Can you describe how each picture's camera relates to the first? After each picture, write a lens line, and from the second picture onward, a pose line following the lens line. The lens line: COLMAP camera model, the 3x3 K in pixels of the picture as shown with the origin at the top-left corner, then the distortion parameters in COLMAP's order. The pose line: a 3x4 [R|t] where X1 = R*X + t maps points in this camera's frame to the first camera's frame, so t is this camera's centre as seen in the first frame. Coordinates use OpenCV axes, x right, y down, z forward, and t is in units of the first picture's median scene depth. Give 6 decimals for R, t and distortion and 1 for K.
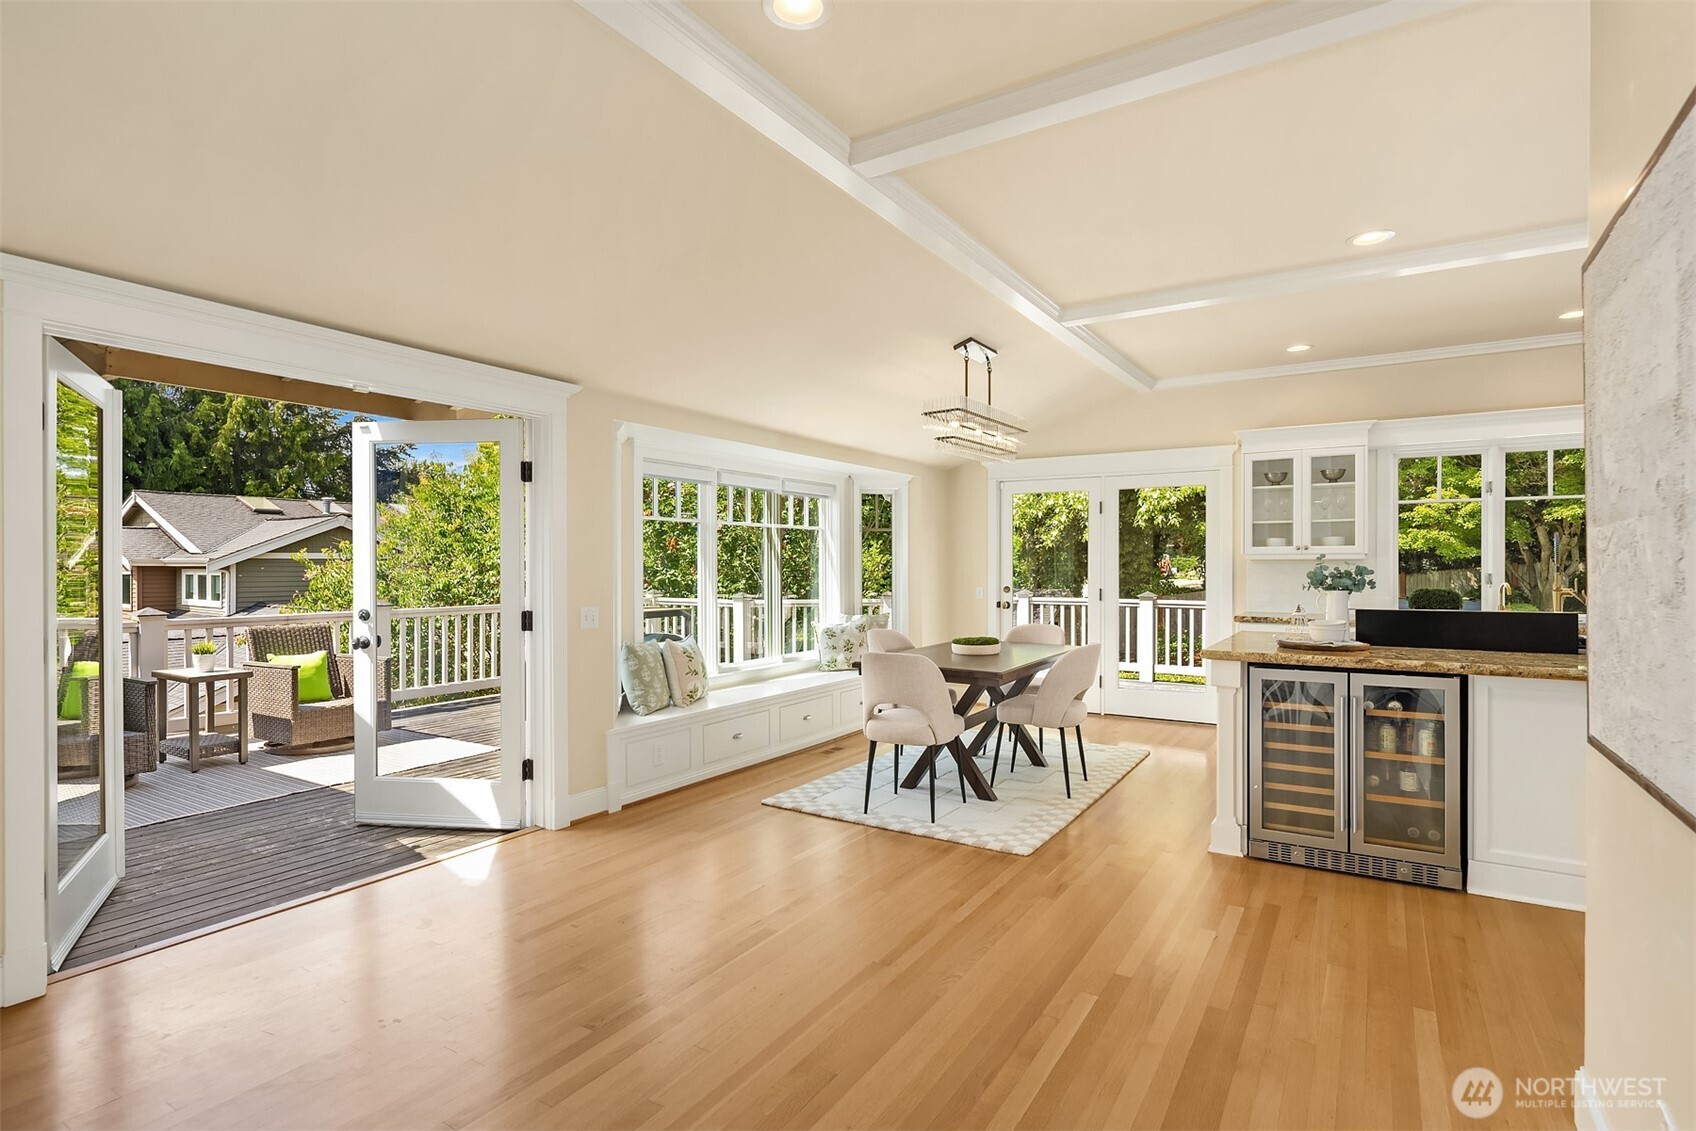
lens RADIAL K [[840.5, 0, 848.0], [0, 840.5, 565.5], [0, 0, 1]] dist [0.000627, -0.000549]
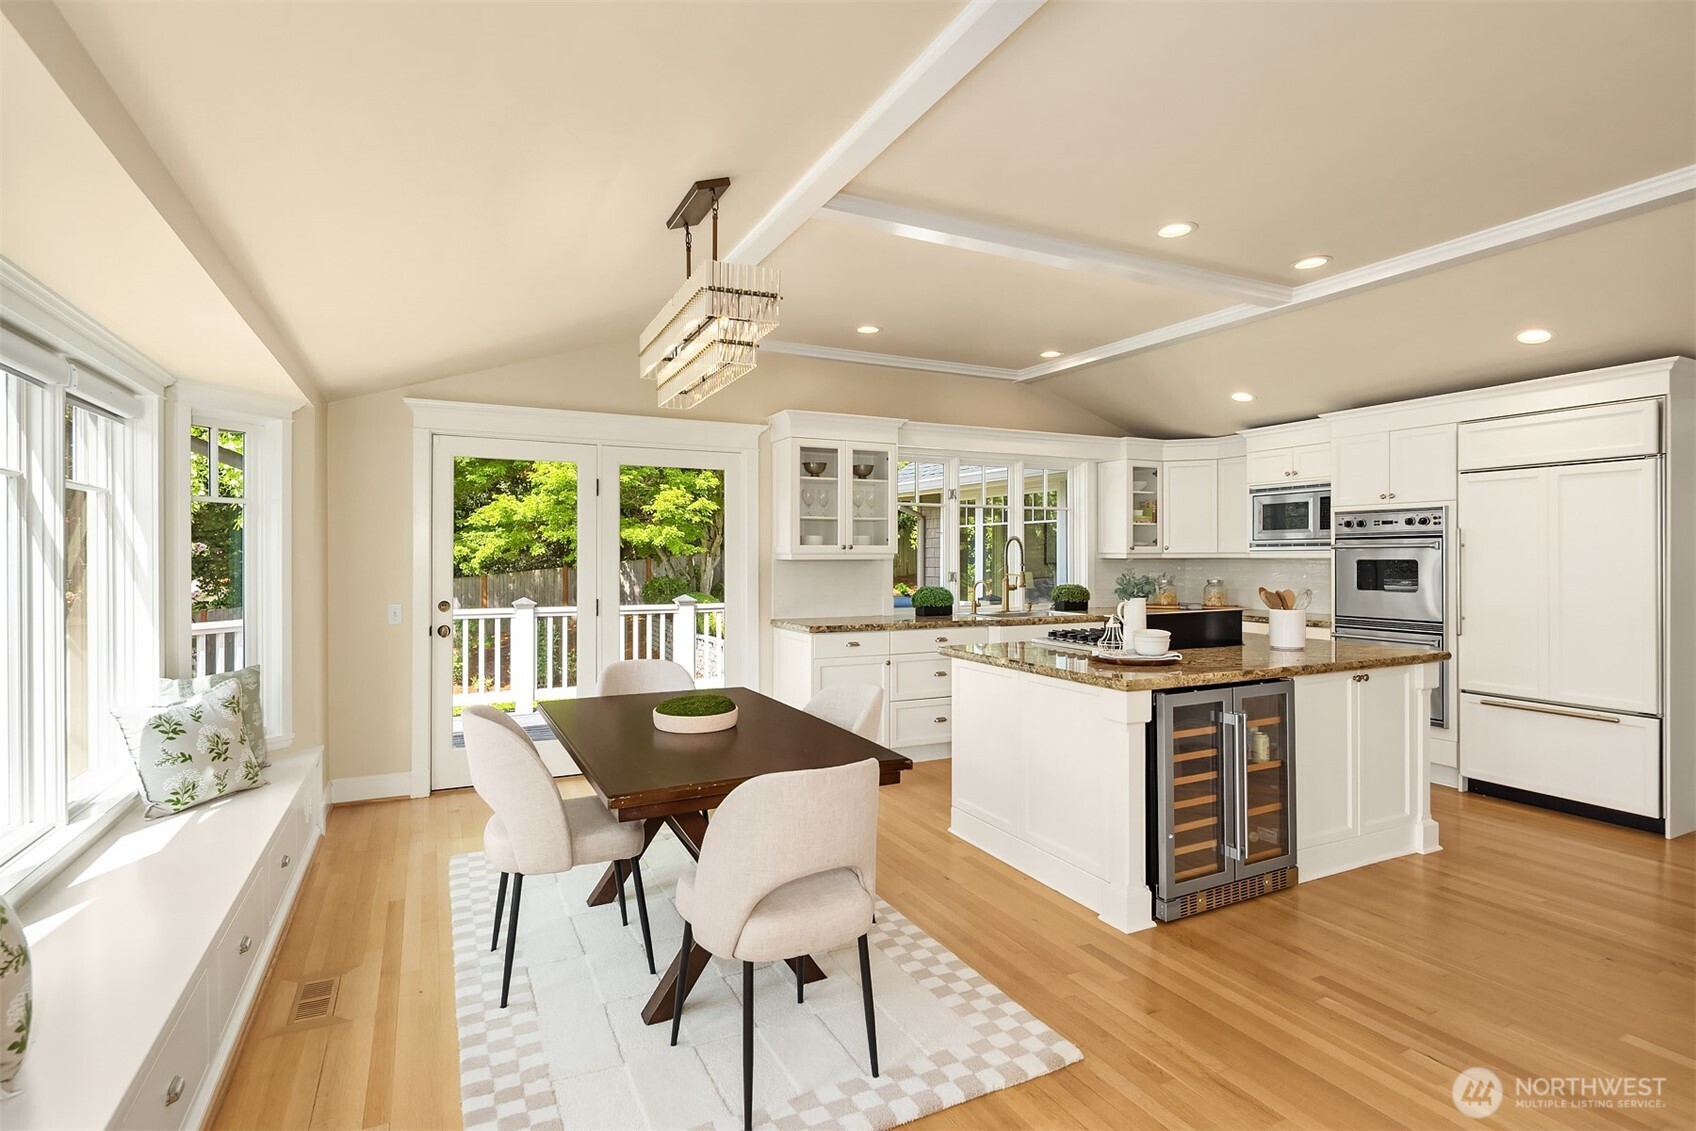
lens RADIAL K [[836.3, 0, 853.0], [0, 836.3, 552.8], [0, 0, 1]] dist [0.000360, -0.000660]
pose [[0.515131, 0.002141, 0.857109, -0.244308], [0.003343, 0.999984, -0.004507, -0.010032], [-0.857105, 0.005187, 0.515116, 0.521938]]
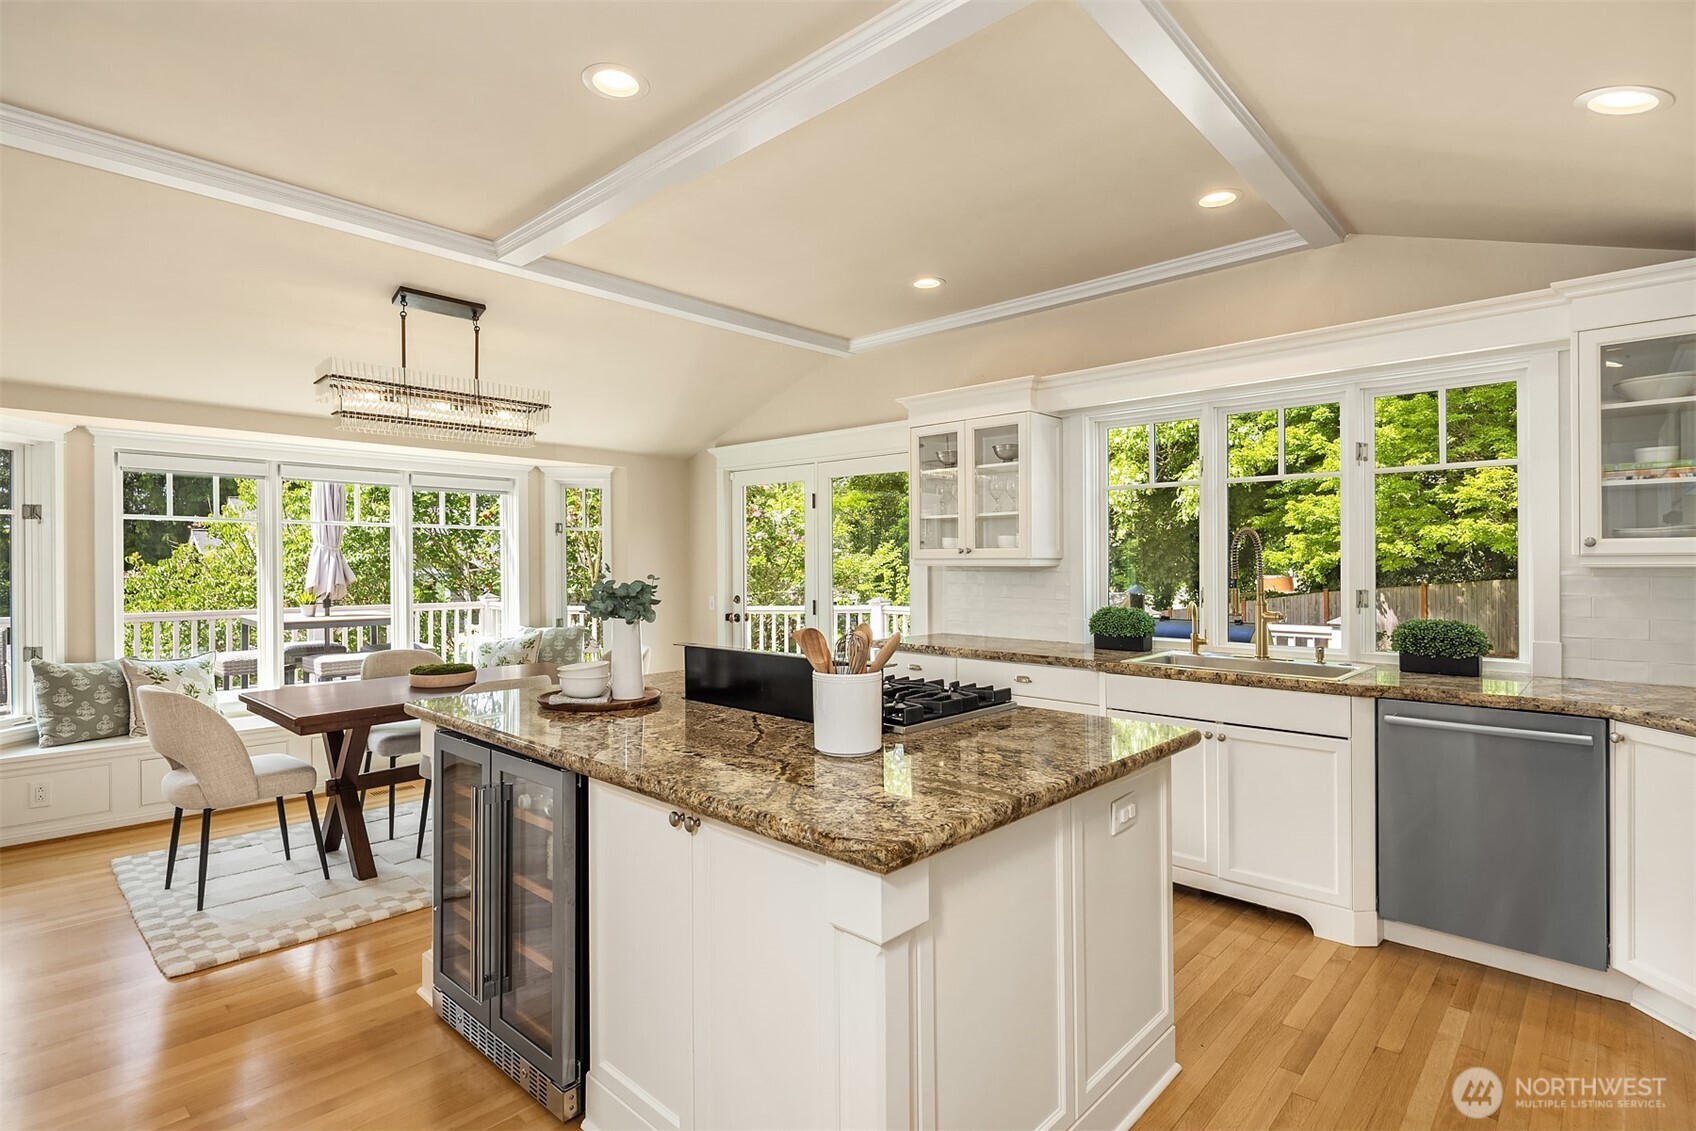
lens RADIAL K [[836.3, 0, 853.0], [0, 836.3, 552.8], [0, 0, 1]] dist [0.000360, -0.000660]
pose [[0.983531, -0.002958, -0.180713, 0.580104], [0.000035, 0.999869, -0.016181, -0.005966], [0.180738, 0.015908, 0.983403, 0.246129]]
